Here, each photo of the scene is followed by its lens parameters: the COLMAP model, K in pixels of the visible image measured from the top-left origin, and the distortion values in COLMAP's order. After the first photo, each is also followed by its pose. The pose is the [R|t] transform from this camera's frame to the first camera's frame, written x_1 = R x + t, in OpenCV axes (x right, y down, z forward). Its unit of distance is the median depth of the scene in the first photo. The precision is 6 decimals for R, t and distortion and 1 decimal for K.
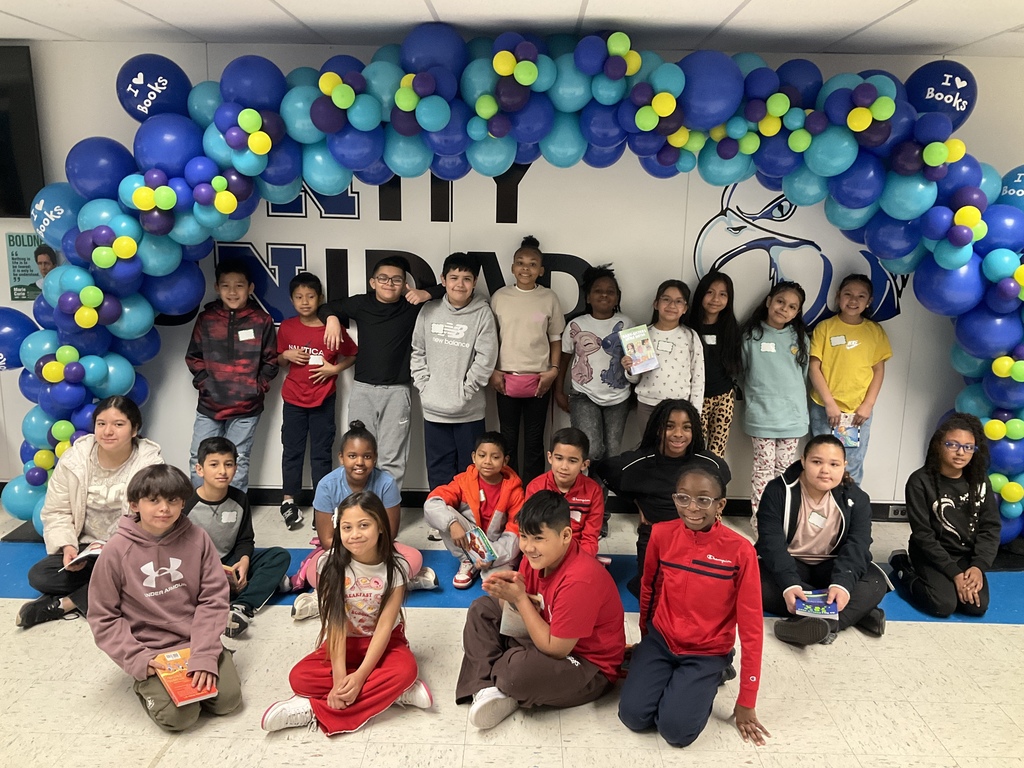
lens RADIAL K [[841.6, 0, 503.1], [0, 841.6, 385.1], [0, 0, 1]] dist [0.001267, -0.050451]
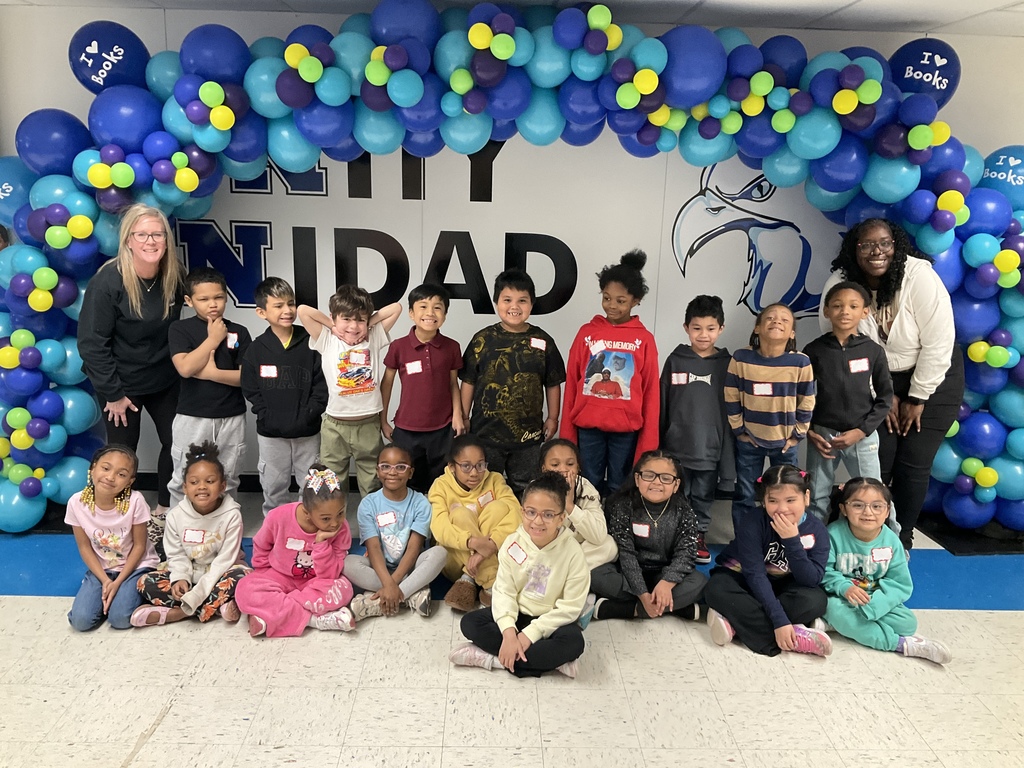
lens RADIAL K [[841.6, 0, 502.5], [0, 841.6, 387.0], [0, 0, 1]] dist [0.001267, -0.050451]
pose [[0.999285, -0.000956, 0.037795, -0.009092], [-0.000468, 0.999291, 0.037650, -0.018783], [-0.037804, -0.037641, 0.998576, 0.027693]]
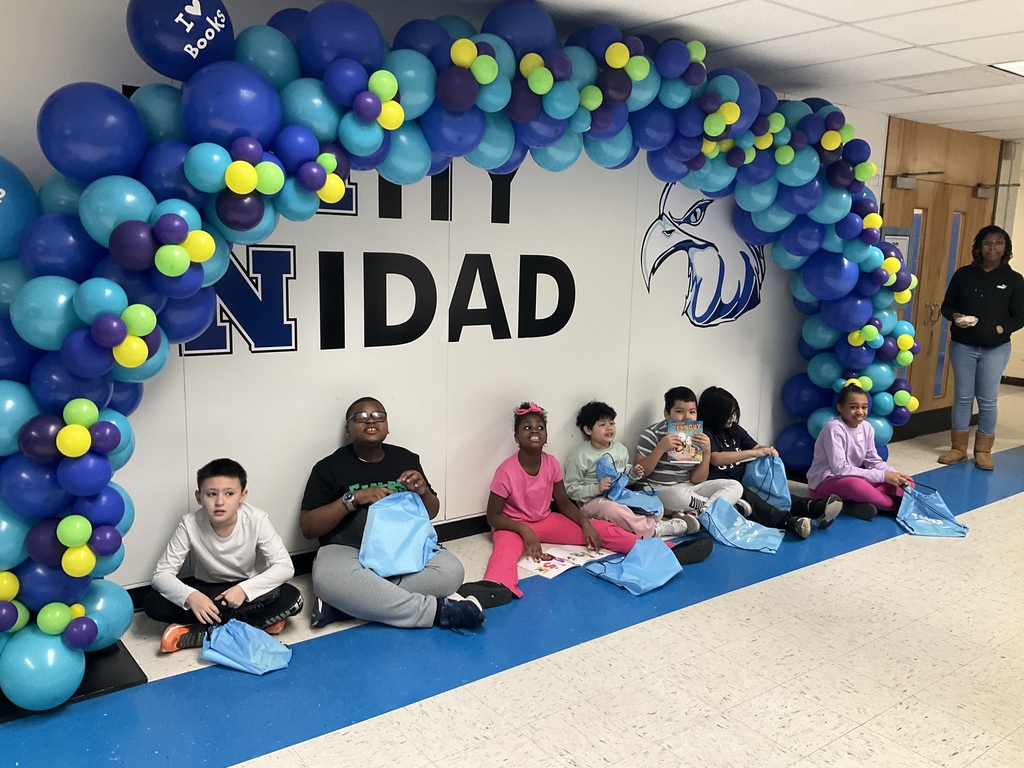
lens RADIAL K [[841.6, 0, 517.7], [0, 841.6, 381.8], [0, 0, 1]] dist [0.001267, -0.050451]
pose [[0.795535, -0.096960, 0.598099, -0.671238], [0.112016, 0.993633, 0.012087, -0.031158], [-0.595463, 0.057381, 0.801331, 0.293392]]
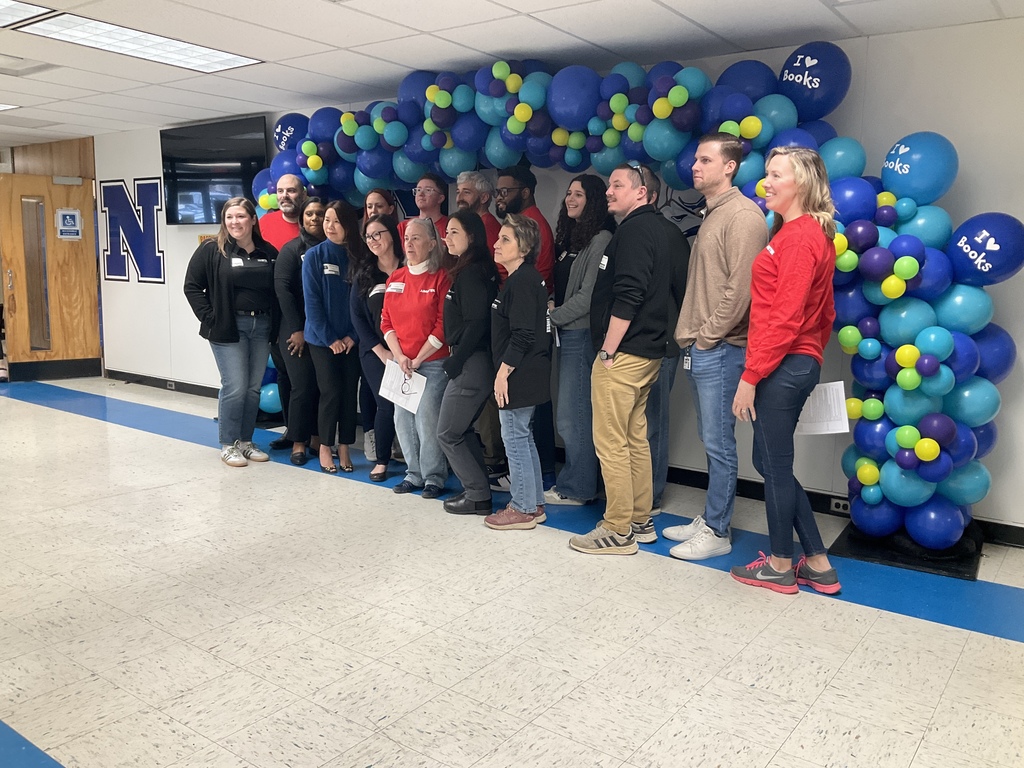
lens RADIAL K [[841.6, 0, 511.8], [0, 841.6, 380.0], [0, 0, 1]] dist [0.001267, -0.050451]
pose [[0.814410, 0.081856, -0.574488, 0.905462], [-0.128027, 0.990952, -0.040299, 0.122781], [0.565991, 0.106370, 0.817521, -0.020552]]
